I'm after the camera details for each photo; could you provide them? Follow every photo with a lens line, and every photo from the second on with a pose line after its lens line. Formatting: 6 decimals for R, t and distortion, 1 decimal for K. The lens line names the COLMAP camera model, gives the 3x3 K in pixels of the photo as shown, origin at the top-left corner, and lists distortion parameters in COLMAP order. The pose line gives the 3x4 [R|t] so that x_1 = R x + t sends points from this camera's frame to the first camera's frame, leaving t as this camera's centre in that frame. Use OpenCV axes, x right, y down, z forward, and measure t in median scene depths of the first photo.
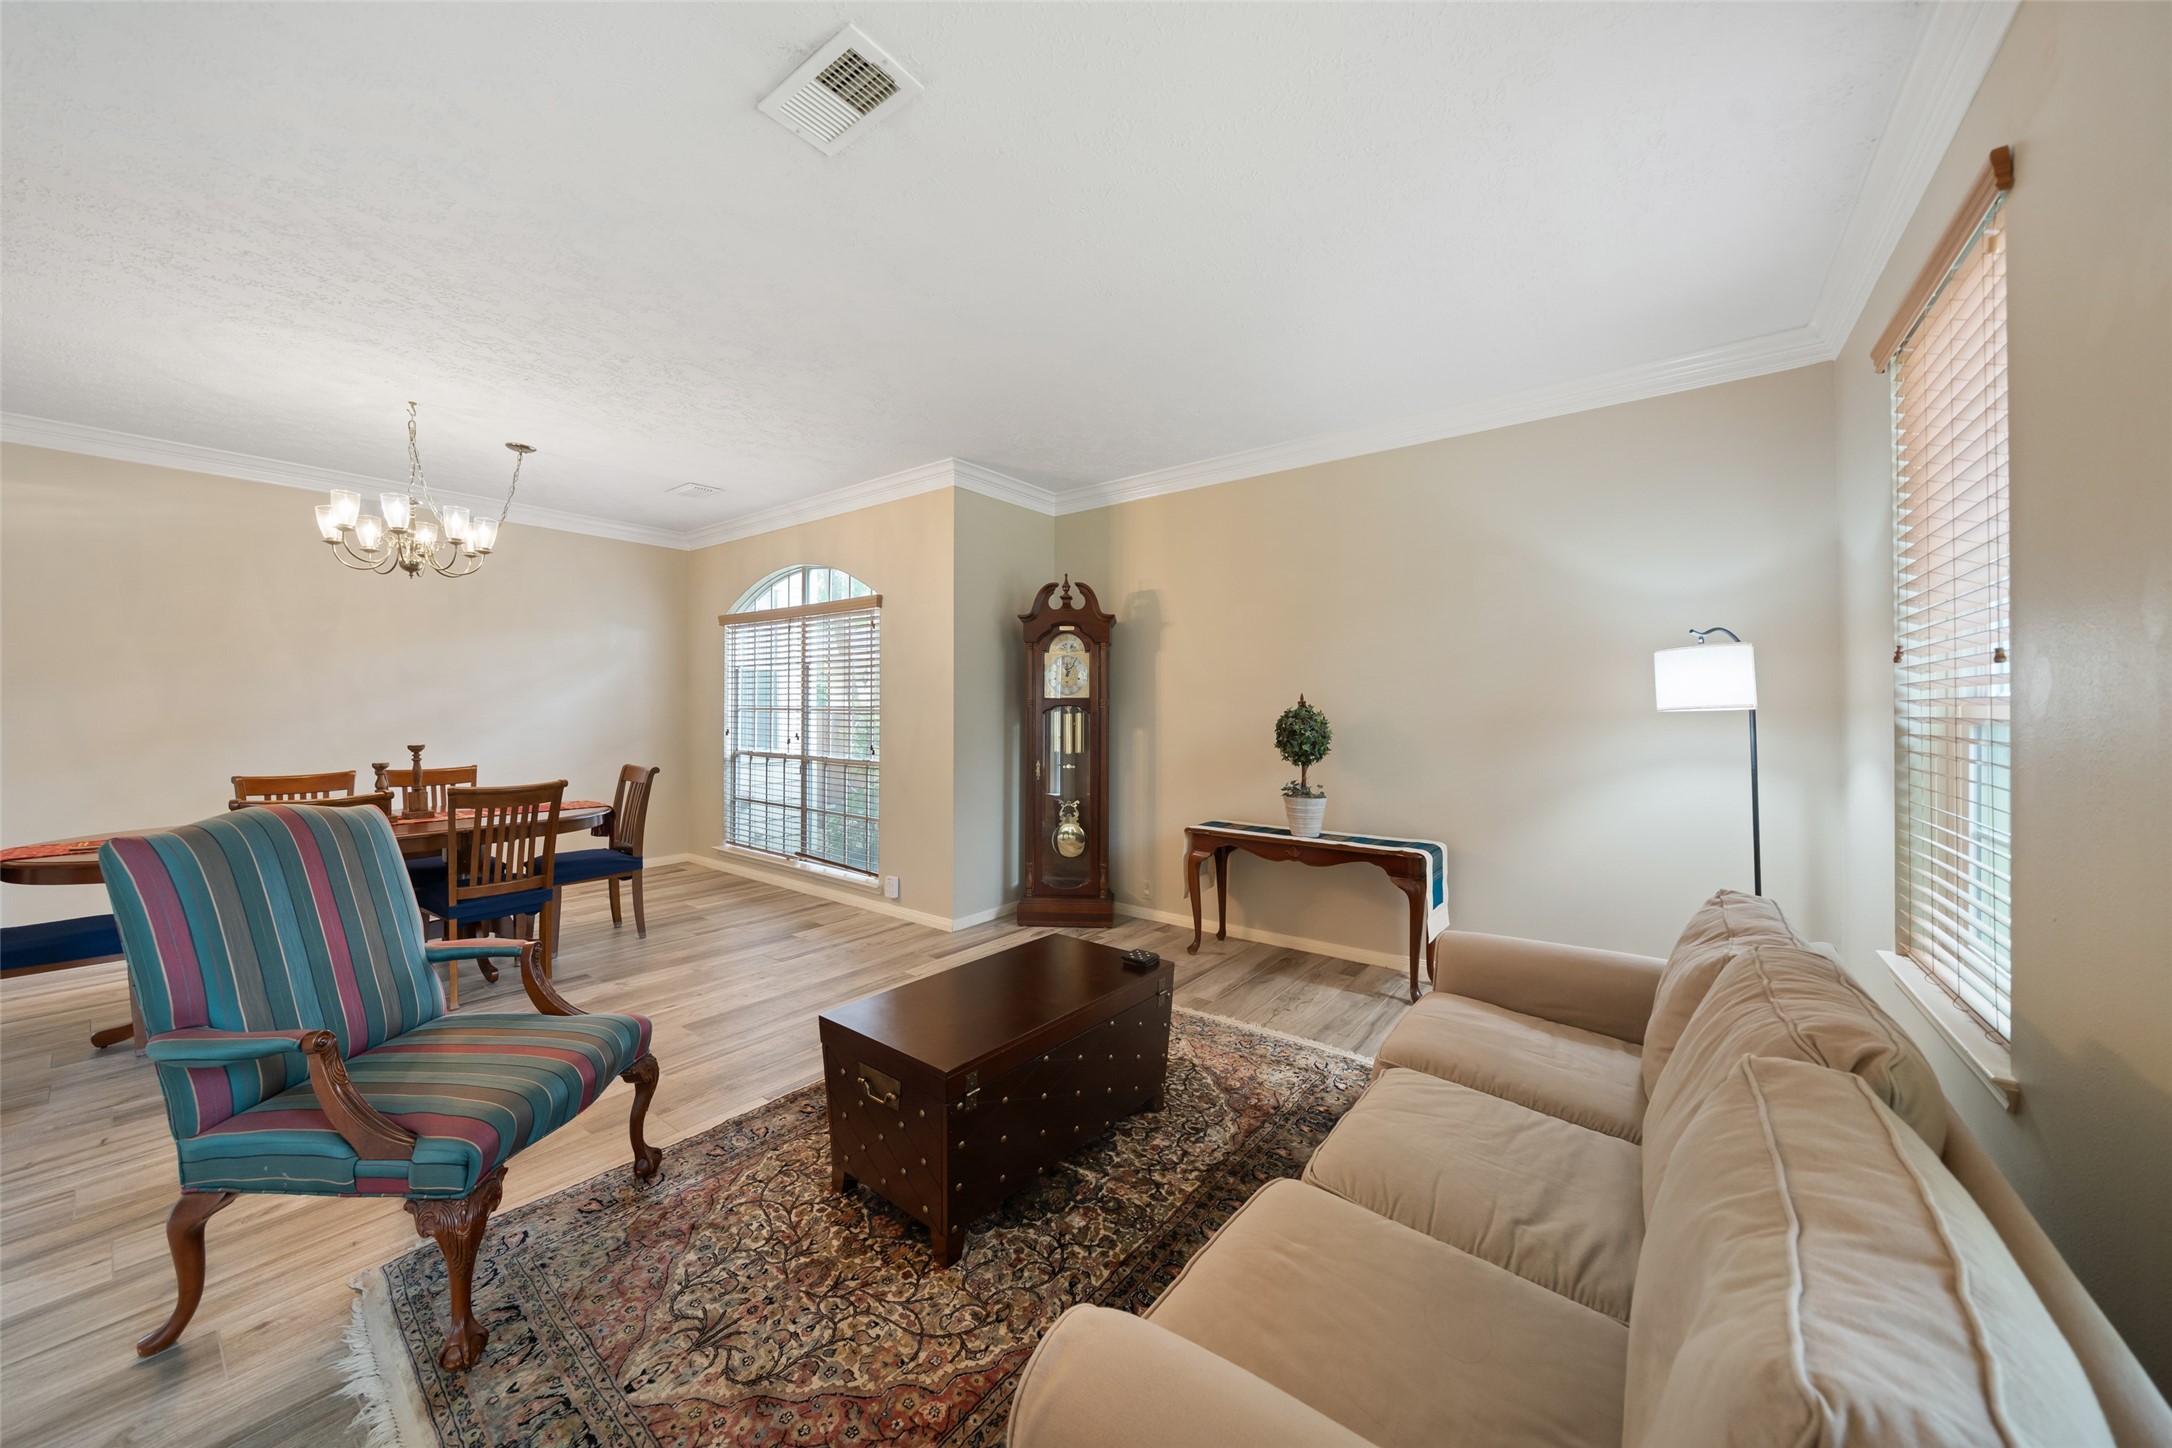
lens RADIAL K [[748.1, 0, 1078.3], [0, 748.1, 702.9], [0, 0, 1]] dist [-0.007093, 0.000478]
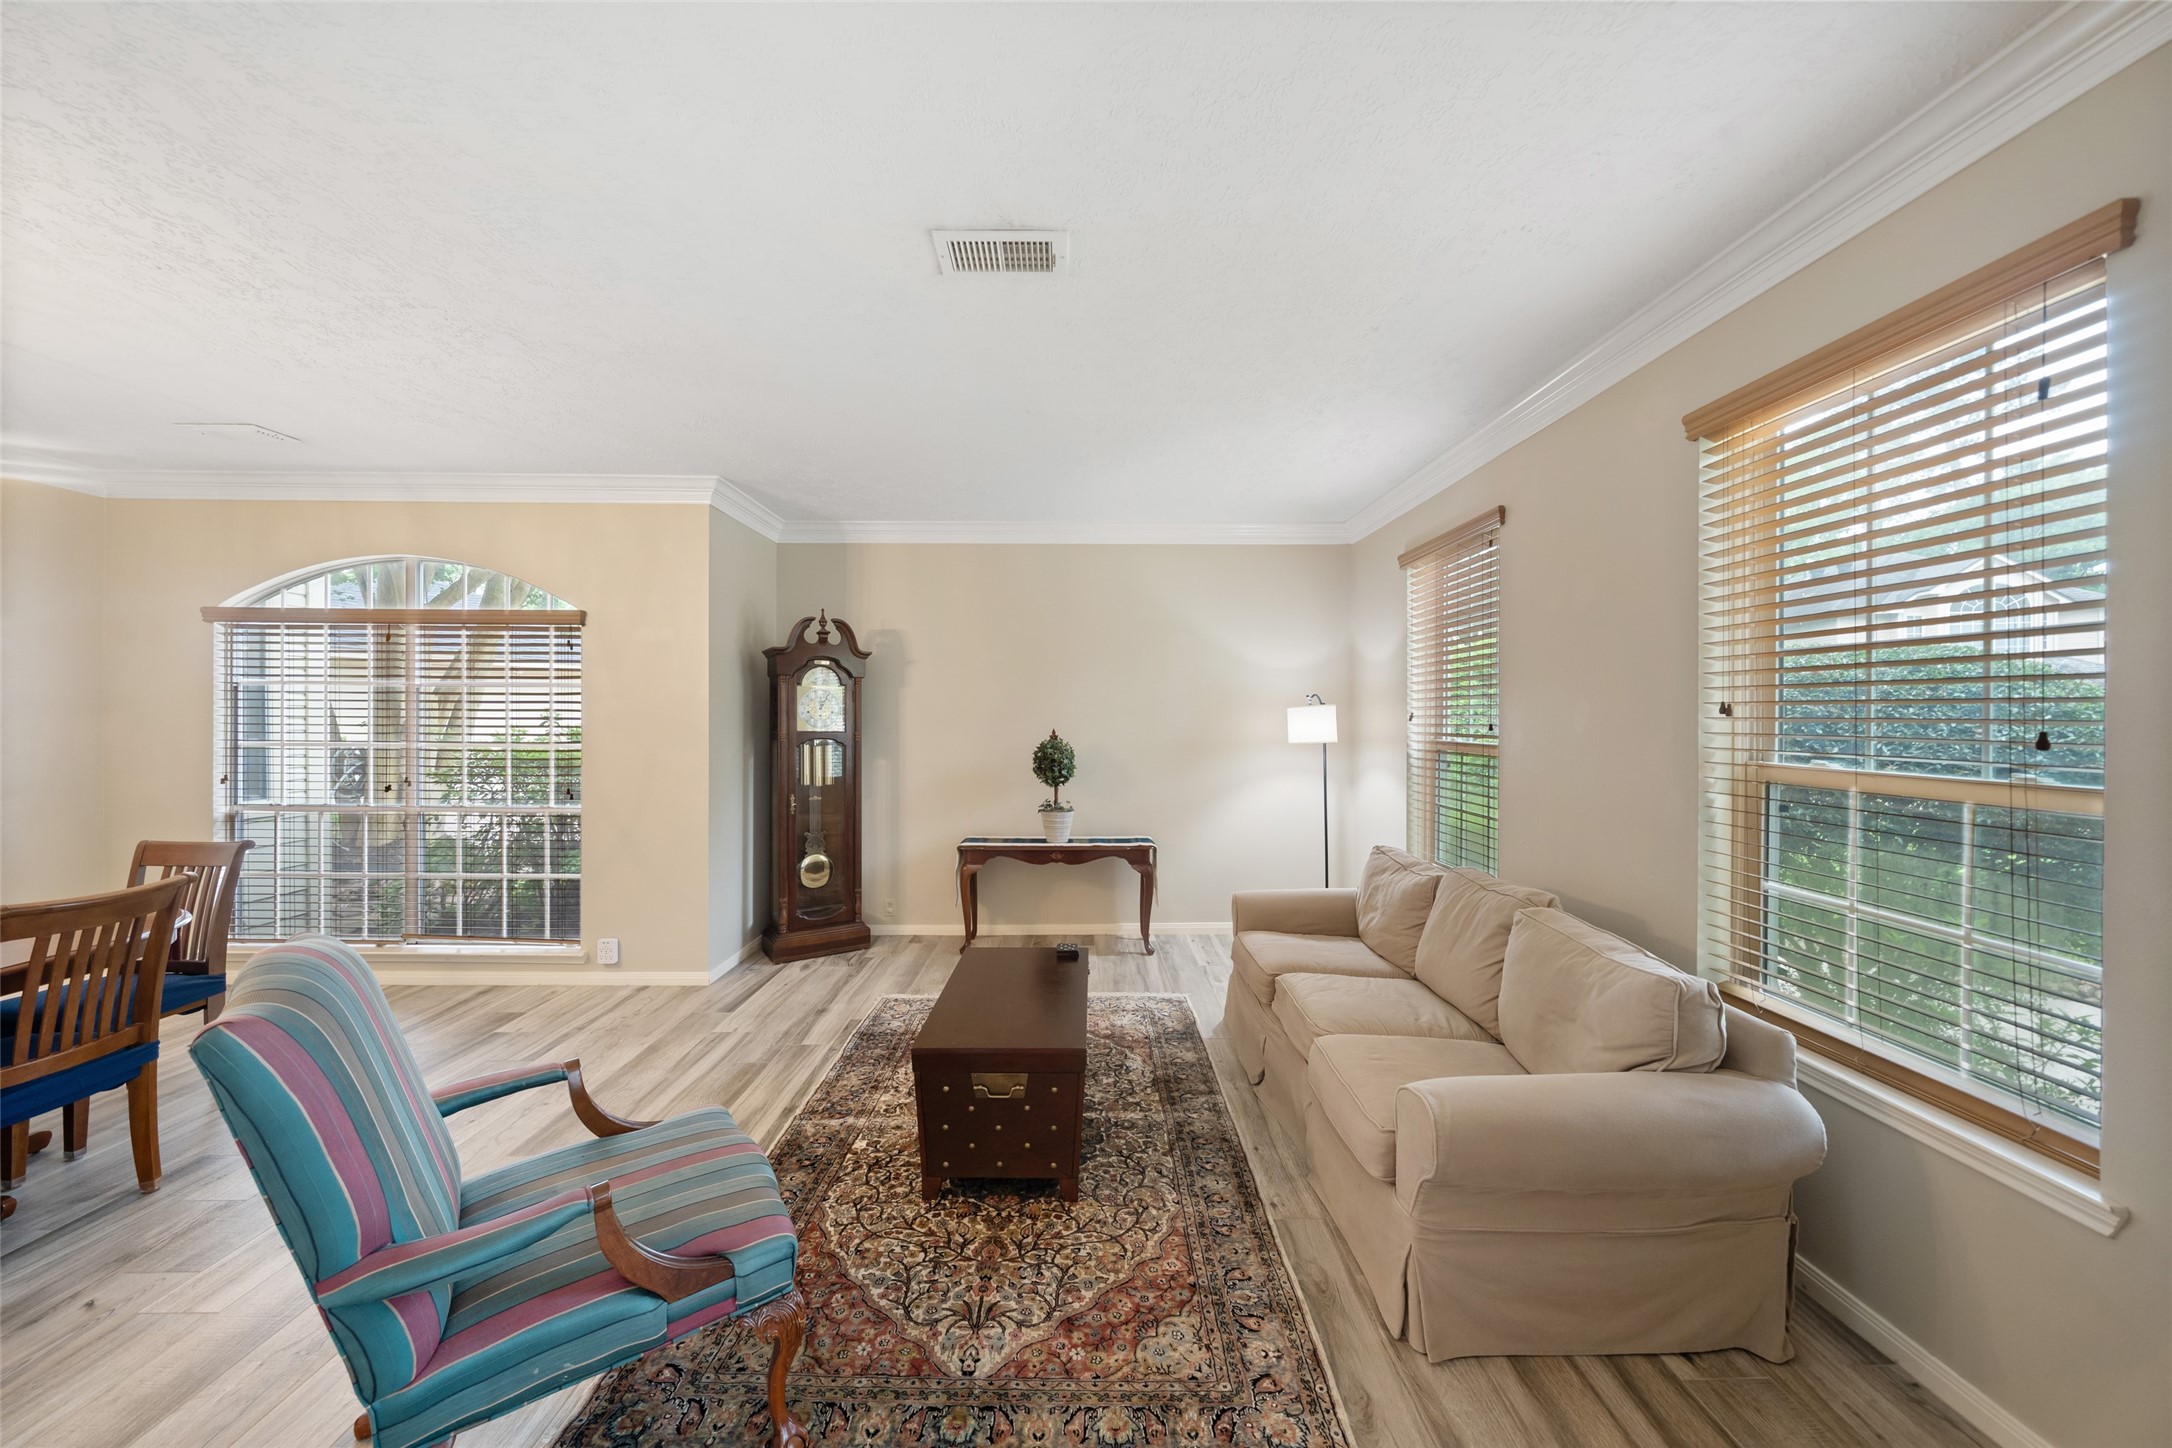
lens RADIAL K [[748.1, 0, 1058.9], [0, 748.1, 717.9], [0, 0, 1]] dist [-0.007093, 0.000478]
pose [[0.793835, -0.002982, 0.608126, -0.393390], [-0.003288, 0.999952, 0.009196, -0.036580], [-0.608125, -0.009299, 0.793787, -0.000211]]
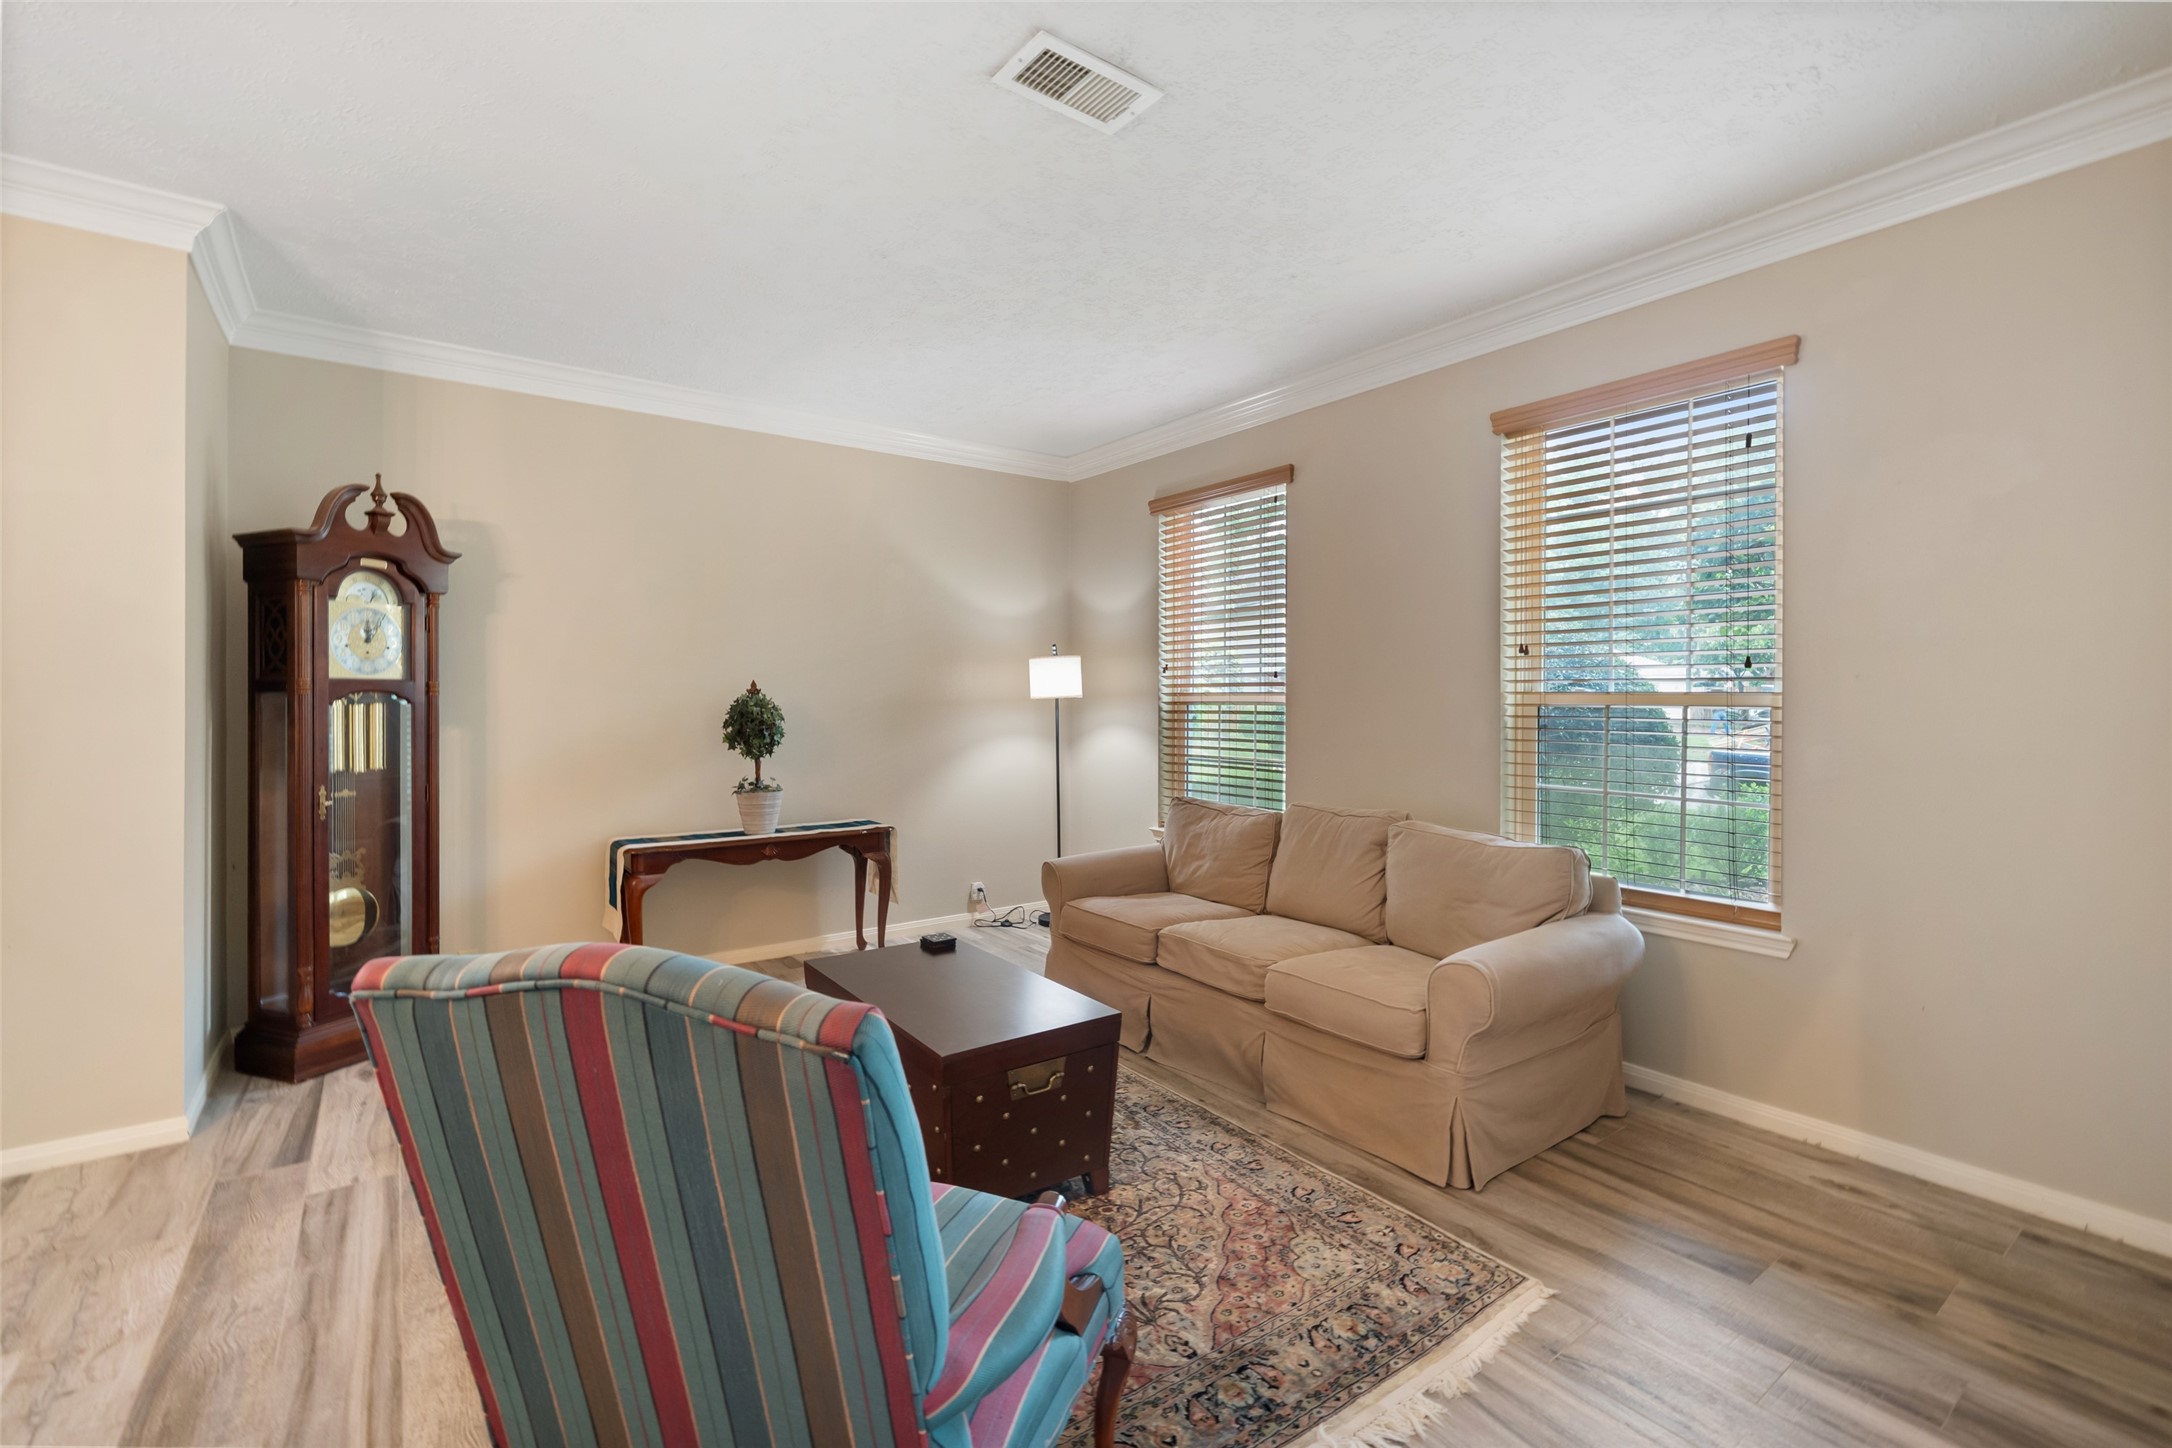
lens RADIAL K [[958.0, 0, 1072.6], [0, 958.0, 701.8], [0, 0, 1]] dist [-0.002153, -0.000229]
pose [[0.287370, -0.006048, 0.957801, -0.620223], [-0.008877, 0.999920, 0.008977, -0.000184], [-0.957779, -0.011082, 0.287293, 0.246112]]
